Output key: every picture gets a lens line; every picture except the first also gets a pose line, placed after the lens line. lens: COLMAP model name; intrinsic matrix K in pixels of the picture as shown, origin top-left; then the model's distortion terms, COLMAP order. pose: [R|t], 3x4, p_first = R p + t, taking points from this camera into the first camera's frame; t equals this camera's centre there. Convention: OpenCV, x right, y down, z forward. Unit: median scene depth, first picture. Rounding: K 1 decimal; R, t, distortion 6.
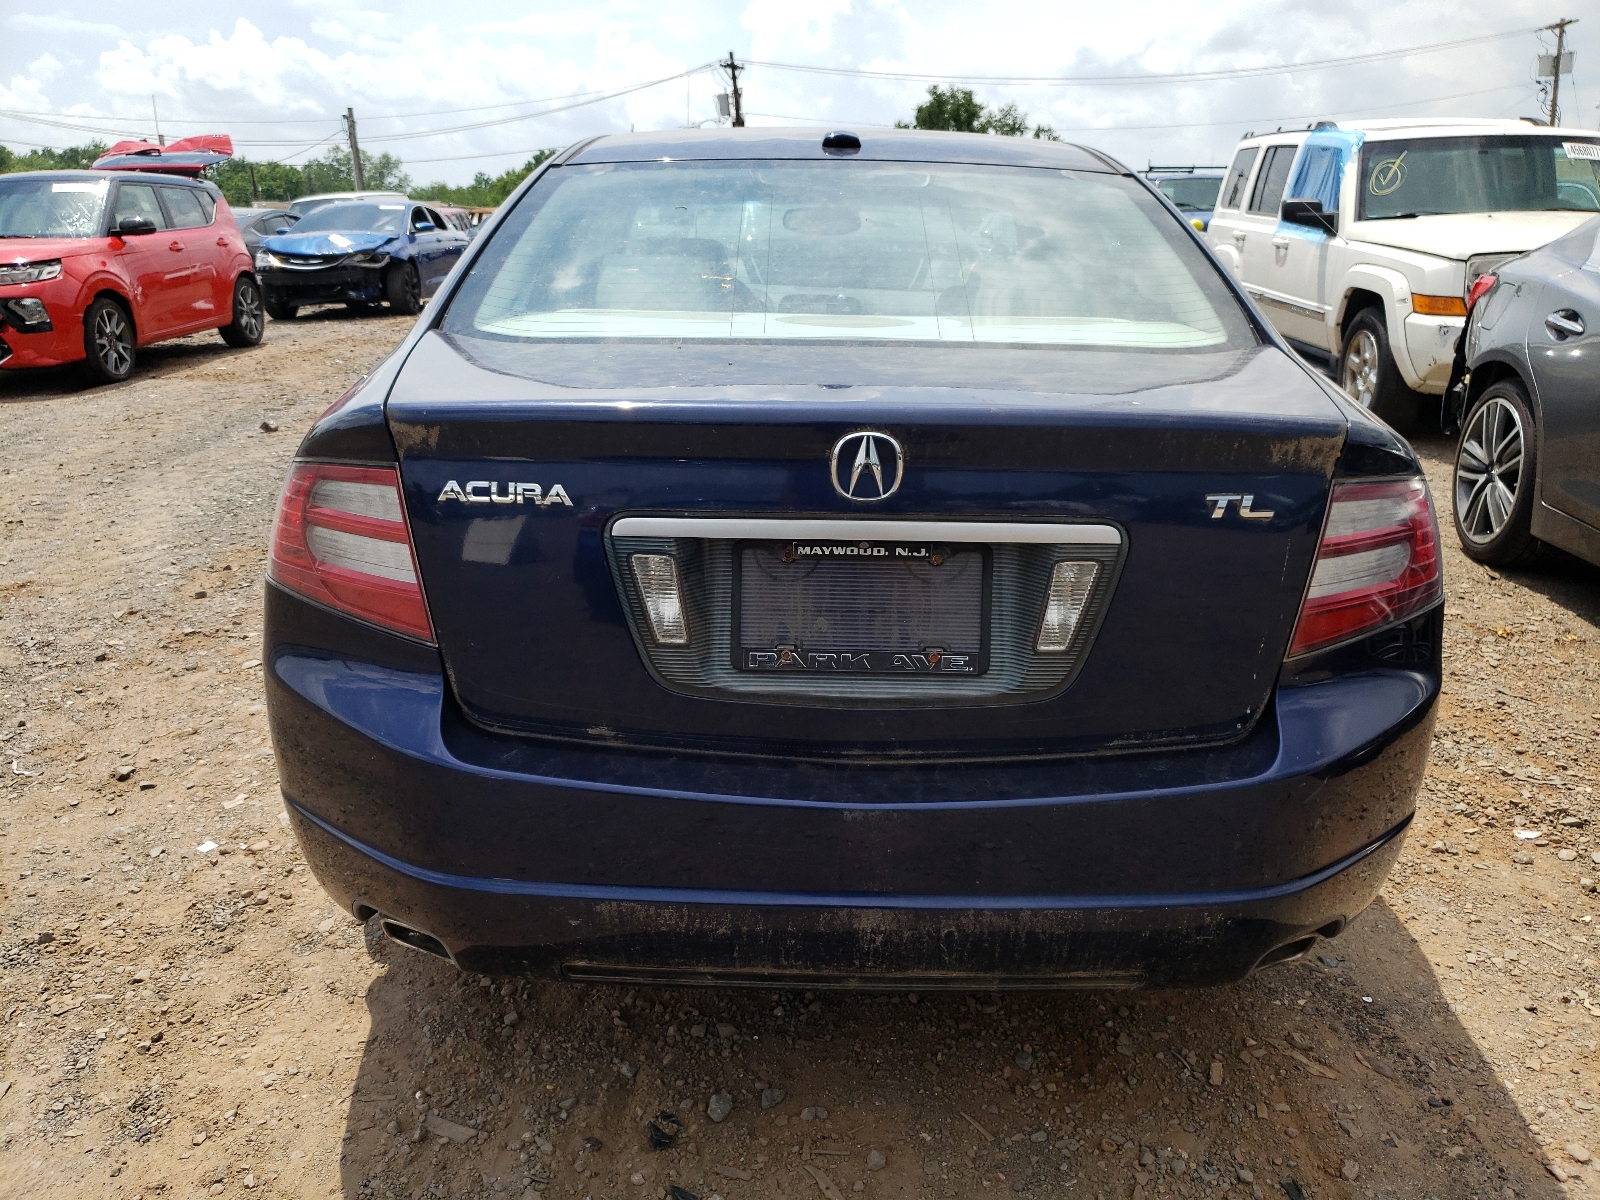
lens RADIAL K [[1280.1, 0, 796.9], [0, 1280.1, 603.0], [0, 0, 1]] dist [0.030820, -0.017654]
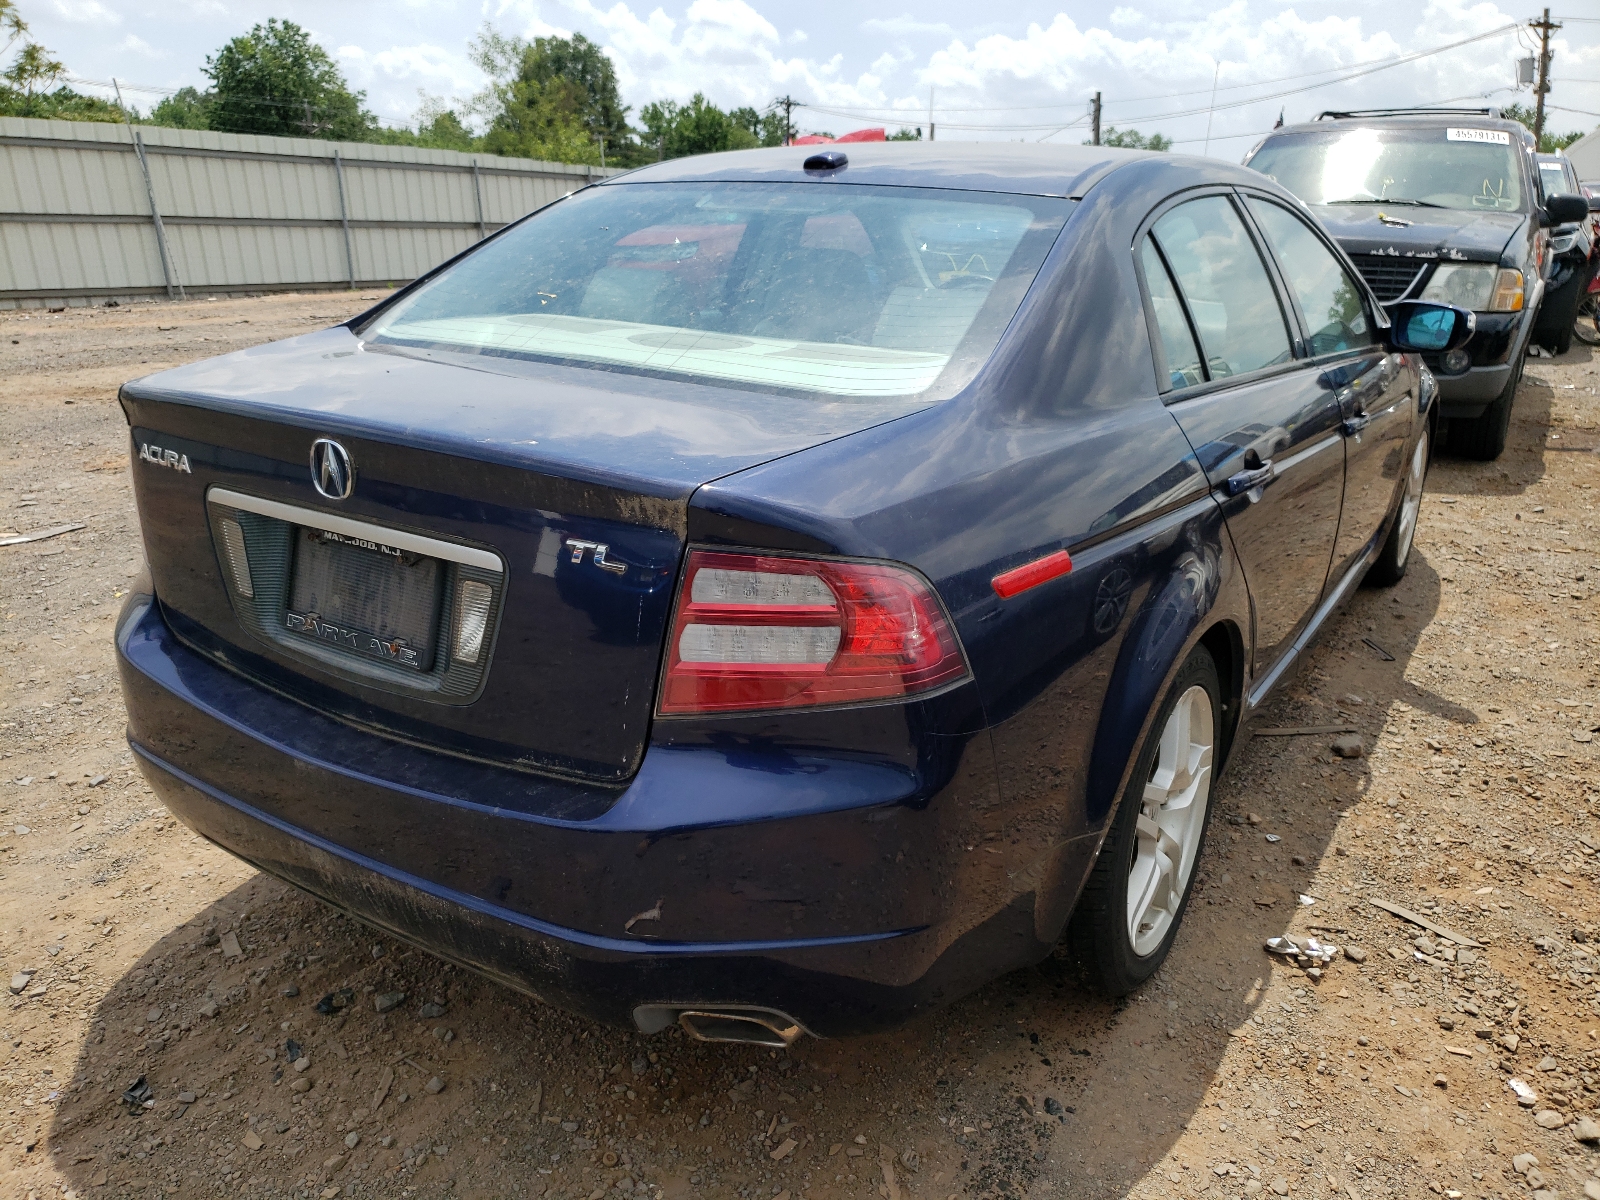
lens RADIAL K [[1308.8, 0, 802.3], [0, 1308.8, 592.7], [0, 0, 1]] dist [0.007578, -0.017701]
pose [[0.829745, 0.166615, -0.532694, 0.790840], [-0.164111, 0.985045, 0.052476, -0.096922], [0.533471, 0.043879, 0.844679, 0.165214]]
